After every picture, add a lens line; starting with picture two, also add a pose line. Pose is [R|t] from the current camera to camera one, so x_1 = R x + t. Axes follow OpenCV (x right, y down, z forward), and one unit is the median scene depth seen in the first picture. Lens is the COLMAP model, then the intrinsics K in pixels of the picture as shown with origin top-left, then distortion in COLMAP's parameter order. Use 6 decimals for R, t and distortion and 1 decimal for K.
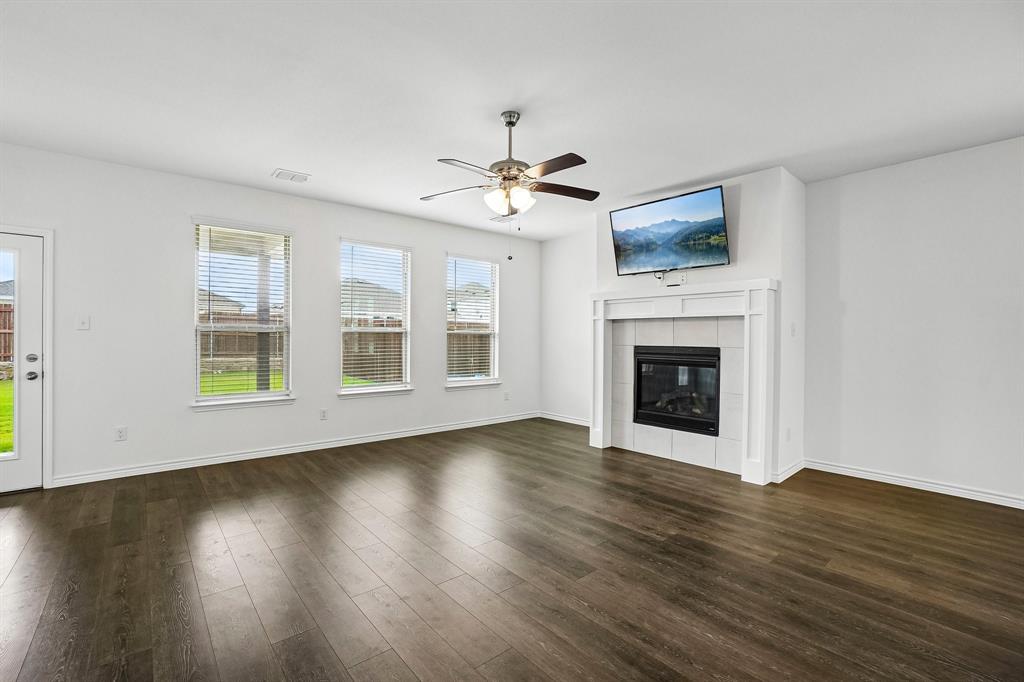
lens RADIAL K [[455.6, 0, 493.4], [0, 455.6, 338.8], [0, 0, 1]] dist [-0.034147, 0.001133]
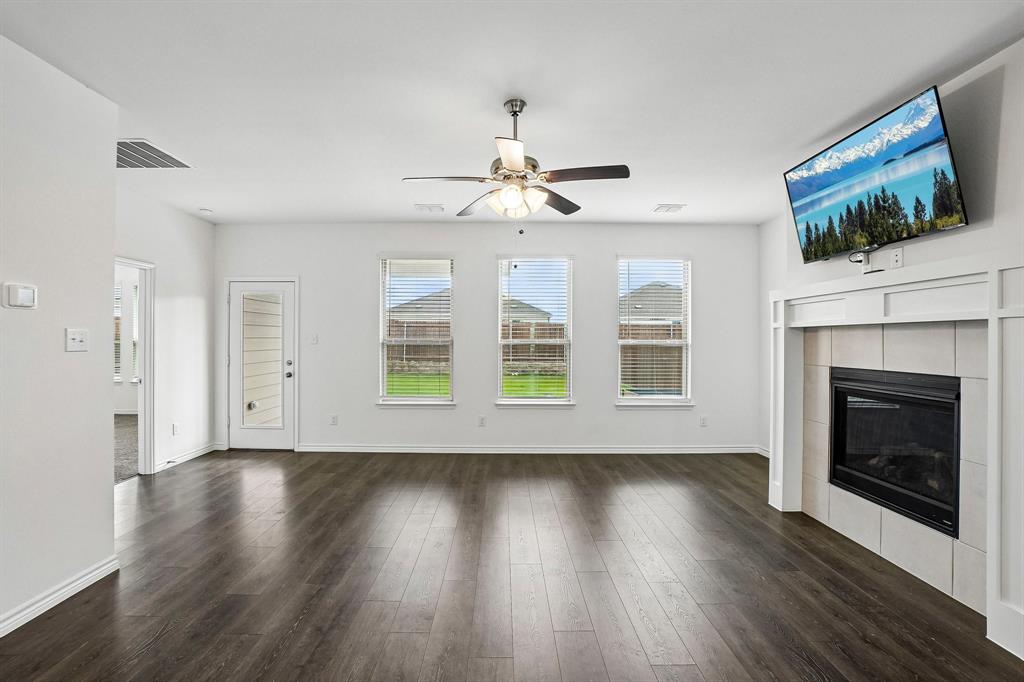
lens RADIAL K [[455.6, 0, 493.4], [0, 455.6, 338.8], [0, 0, 1]] dist [-0.034147, 0.001133]
pose [[0.770731, -0.005293, -0.637139, 0.346443], [-0.002757, 0.999928, -0.011642, -0.016937], [0.637155, 0.010730, 0.770661, 0.186699]]
